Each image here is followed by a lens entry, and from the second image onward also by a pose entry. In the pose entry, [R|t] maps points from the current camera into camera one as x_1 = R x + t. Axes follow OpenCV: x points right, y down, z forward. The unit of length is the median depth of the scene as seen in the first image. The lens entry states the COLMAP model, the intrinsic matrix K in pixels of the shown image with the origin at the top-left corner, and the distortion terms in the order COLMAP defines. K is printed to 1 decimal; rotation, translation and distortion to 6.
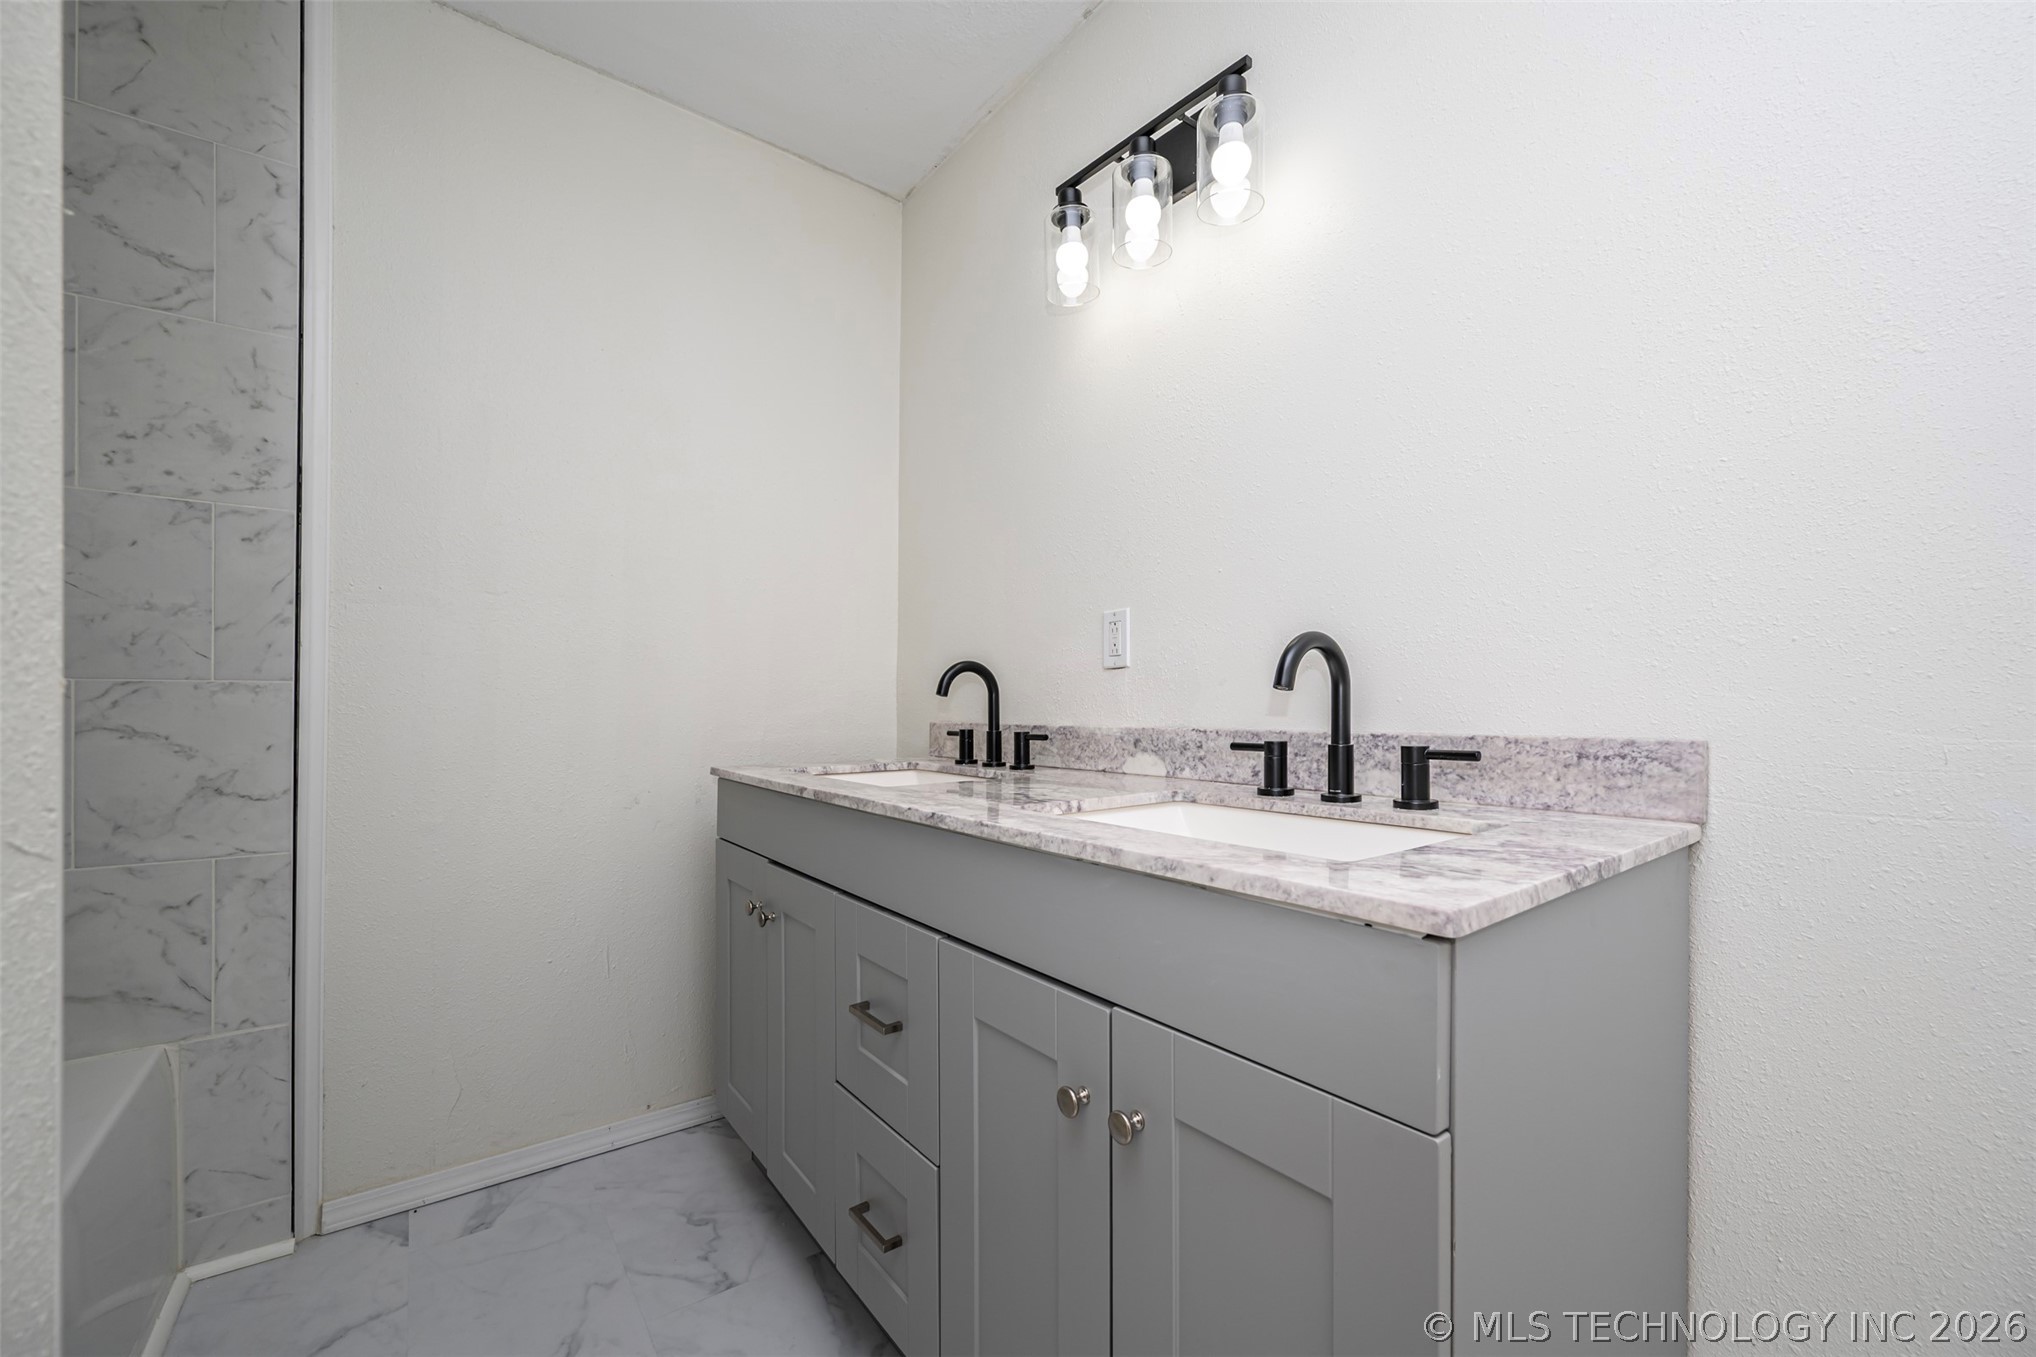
lens RADIAL K [[797.9, 0, 1015.7], [0, 797.9, 709.6], [0, 0, 1]] dist [0.001842, -0.000620]
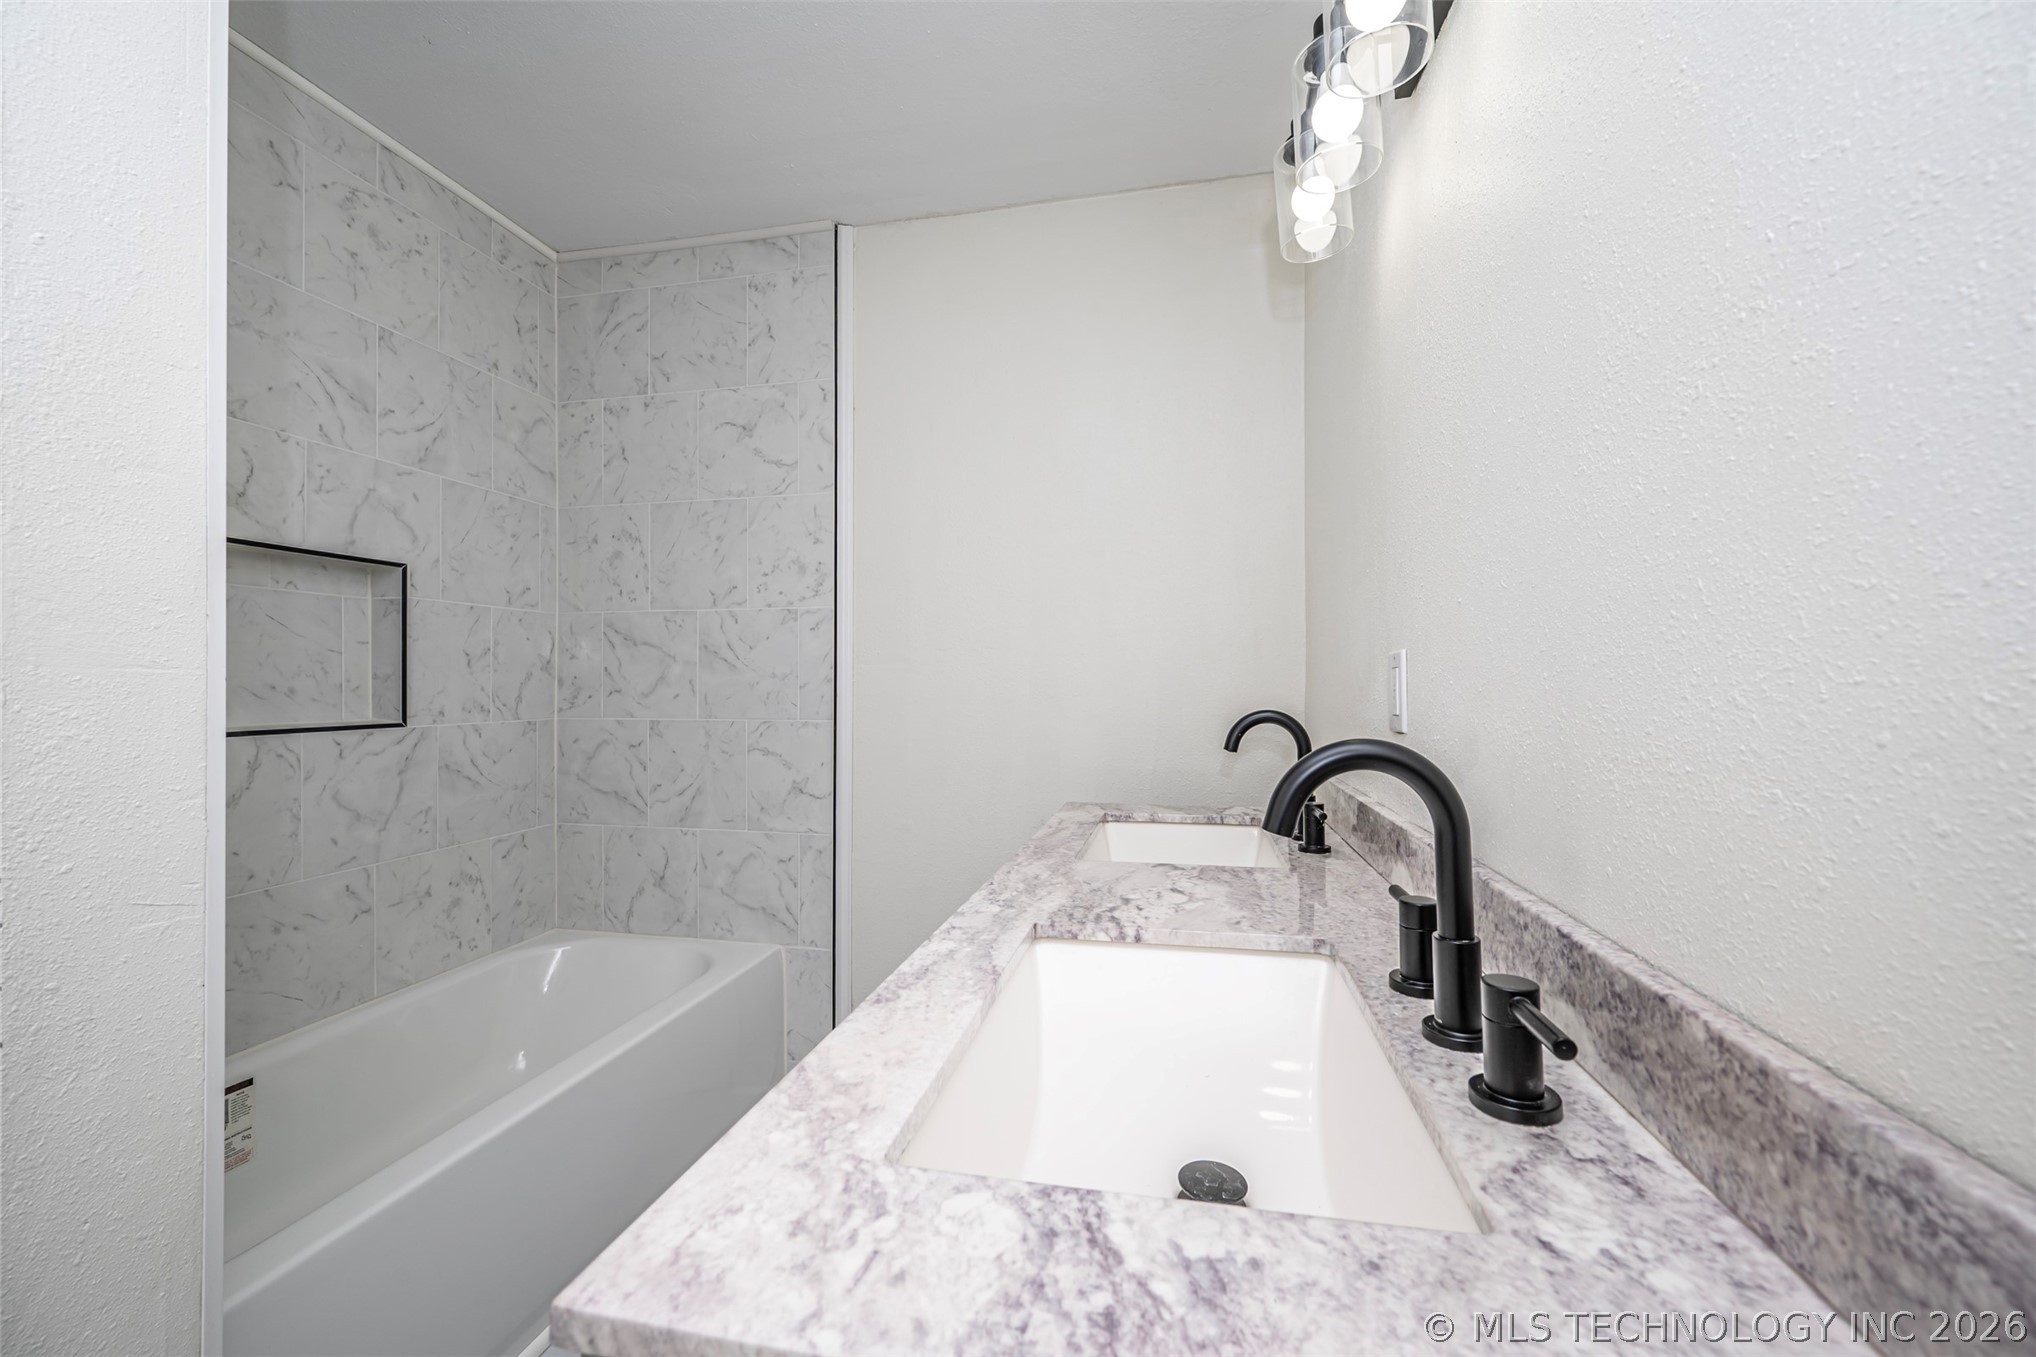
lens RADIAL K [[797.9, 0, 1017.4], [0, 797.9, 678.6], [0, 0, 1]] dist [0.001842, -0.000620]
pose [[0.648667, -0.011645, -0.760983, 0.498789], [-0.000074, 0.999882, -0.015364, -0.099204], [0.761072, 0.010022, 0.648590, 0.321107]]
